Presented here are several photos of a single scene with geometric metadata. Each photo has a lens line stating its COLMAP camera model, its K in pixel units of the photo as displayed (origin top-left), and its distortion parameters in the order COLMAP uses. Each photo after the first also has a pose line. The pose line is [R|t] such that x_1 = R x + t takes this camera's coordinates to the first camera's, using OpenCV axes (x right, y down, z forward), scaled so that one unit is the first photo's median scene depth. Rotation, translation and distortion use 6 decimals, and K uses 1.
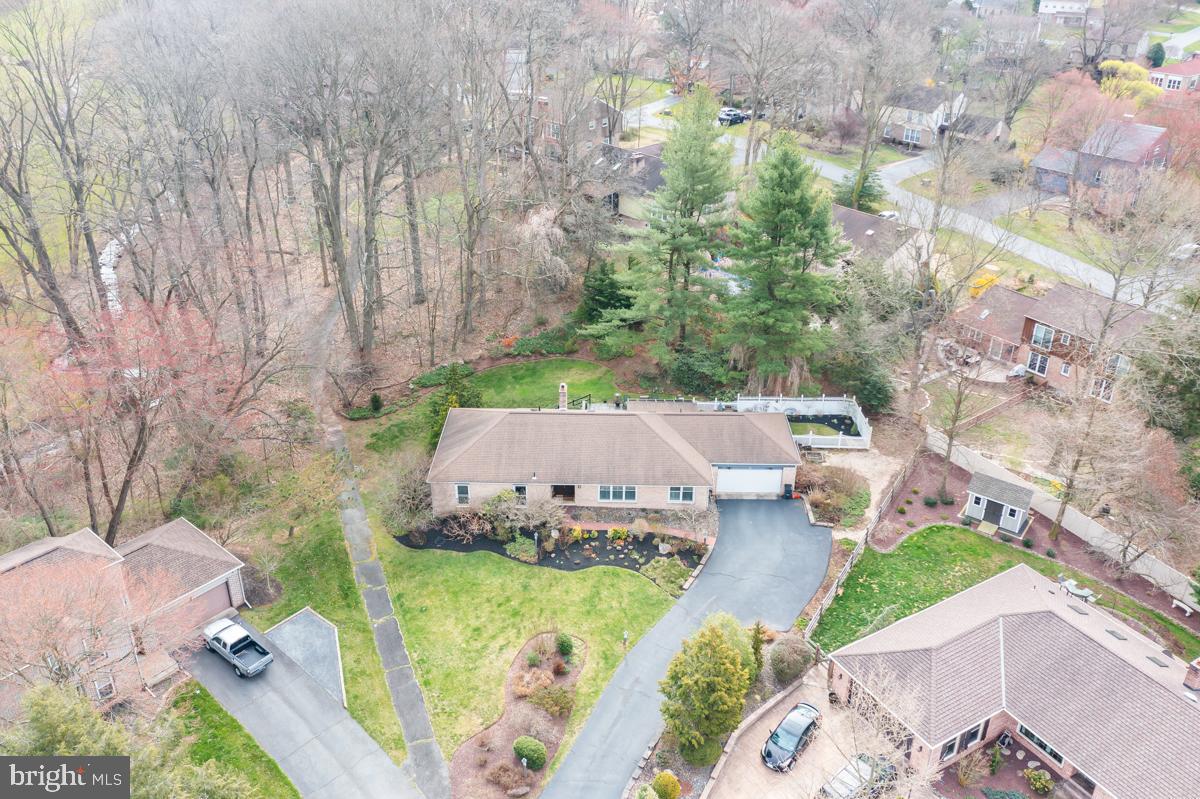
lens RADIAL K [[956.4, 0, 600.0], [0, 956.4, 399.5], [0, 0, 1]] dist [-0.011291, 0.011778]
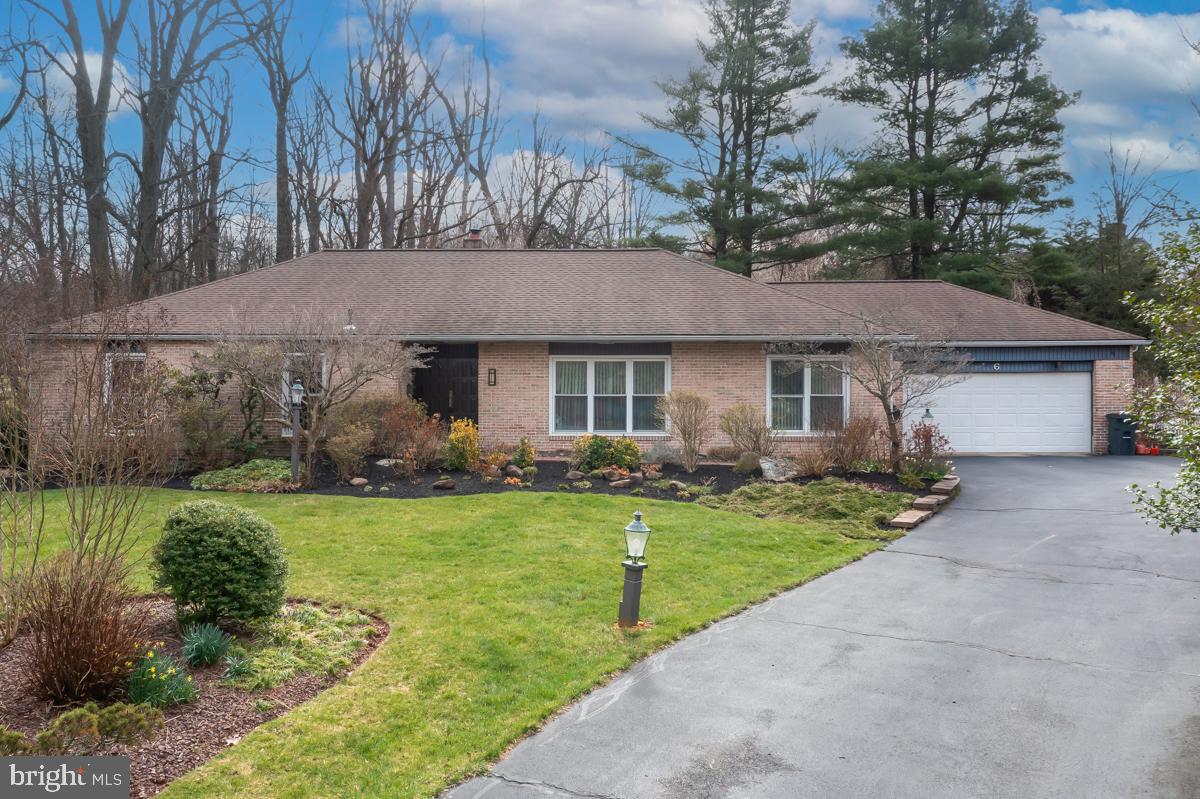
lens RADIAL K [[956.4, 0, 600.0], [0, 956.4, 399.5], [0, 0, 1]] dist [-0.011291, 0.011778]
pose [[0.999899, -0.004636, -0.013414, 0.020887], [-0.002576, 0.870167, -0.492750, 0.273882], [0.013956, 0.492735, 0.870068, 0.768493]]
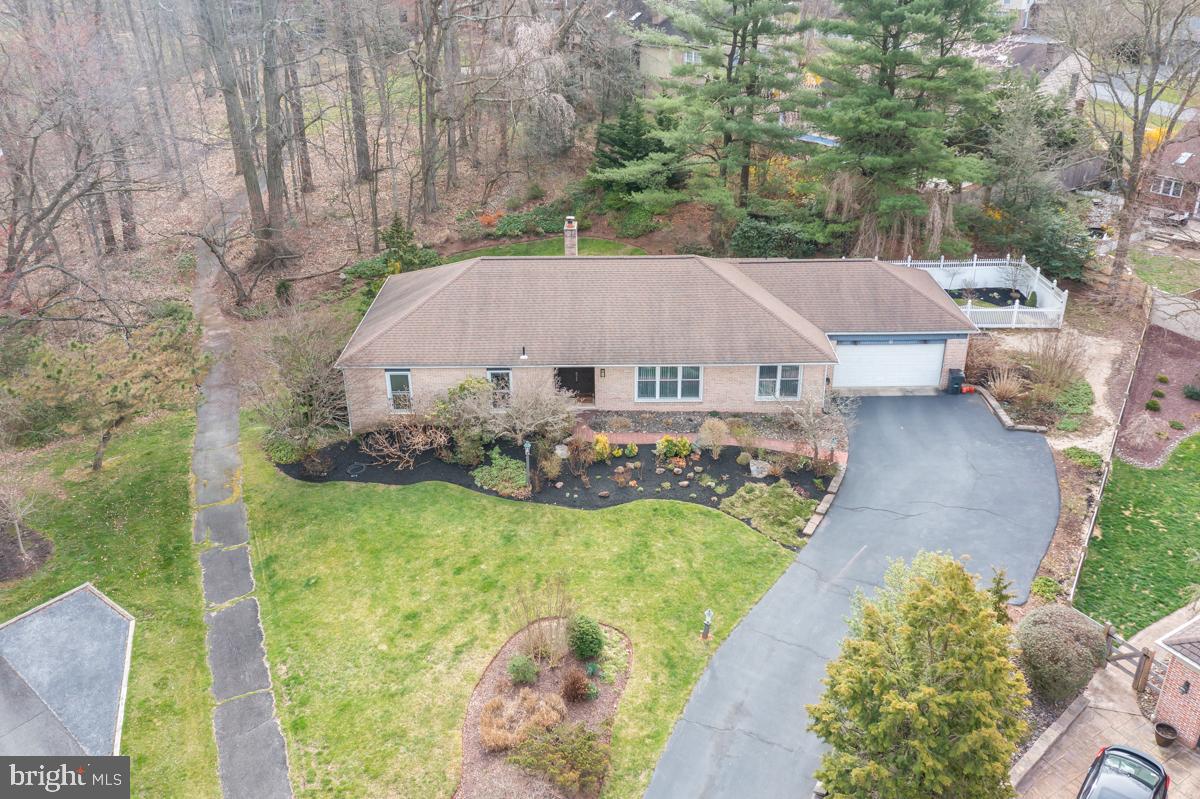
lens RADIAL K [[956.4, 0, 600.0], [0, 956.4, 399.5], [0, 0, 1]] dist [-0.011291, 0.011778]
pose [[0.999543, -0.029157, -0.008015, -0.019972], [0.028850, 0.998932, -0.036089, 0.134974], [0.009058, 0.035841, 0.999316, 0.450385]]
